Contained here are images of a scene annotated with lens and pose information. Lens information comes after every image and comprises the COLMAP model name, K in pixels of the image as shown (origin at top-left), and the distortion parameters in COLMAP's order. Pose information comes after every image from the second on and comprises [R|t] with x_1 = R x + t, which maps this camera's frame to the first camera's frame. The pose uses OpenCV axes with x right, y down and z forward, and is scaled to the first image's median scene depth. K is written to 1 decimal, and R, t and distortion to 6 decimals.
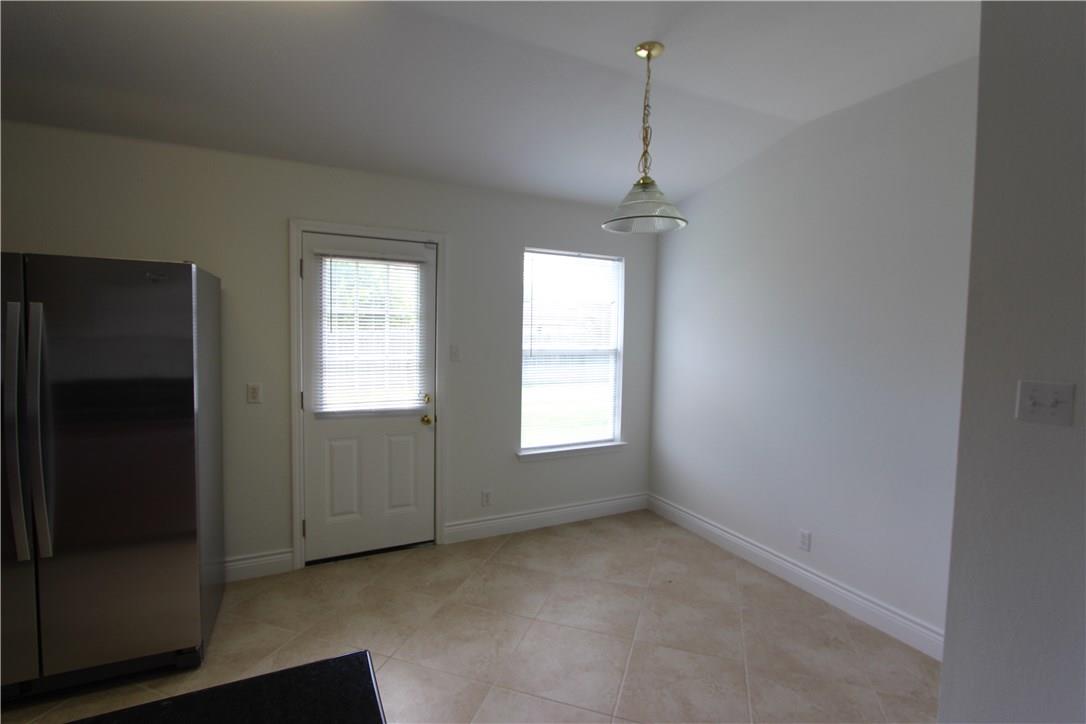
lens RADIAL K [[499.5, 0, 548.4], [0, 499.5, 357.3], [0, 0, 1]] dist [-0.024242, 0.007306]
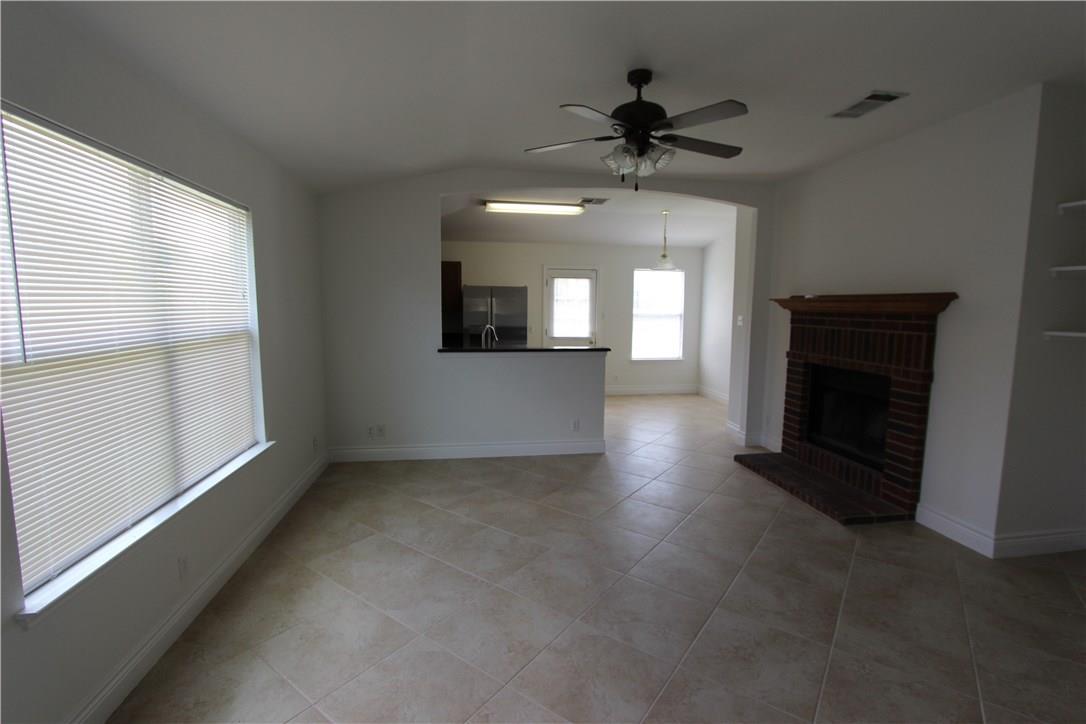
lens RADIAL K [[499.5, 0, 548.4], [0, 499.5, 357.3], [0, 0, 1]] dist [-0.024242, 0.007306]
pose [[0.953120, 0.019074, -0.301990, 0.298194], [-0.005049, 0.998875, 0.047153, 0.086326], [0.302549, -0.043417, 0.952144, -1.417577]]
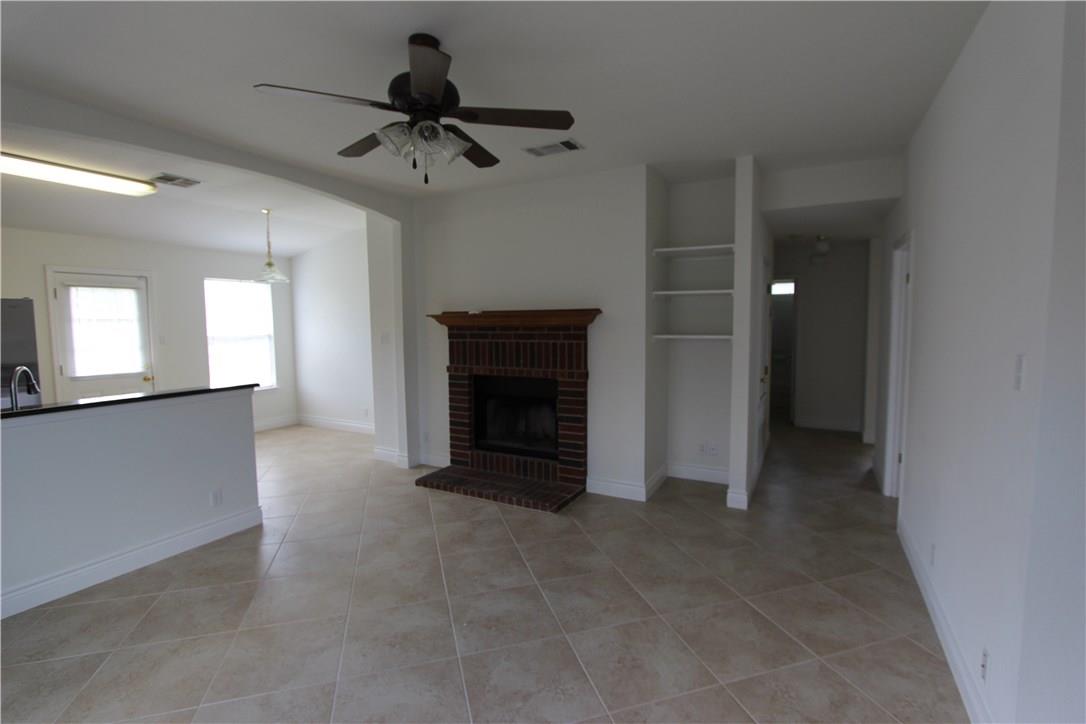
lens RADIAL K [[499.5, 0, 548.4], [0, 499.5, 357.3], [0, 0, 1]] dist [-0.024242, 0.007306]
pose [[0.817468, -0.072225, 0.571428, -0.078896], [0.059204, 0.997388, 0.041367, 0.064323], [-0.572923, 0.000014, 0.819609, -1.220615]]
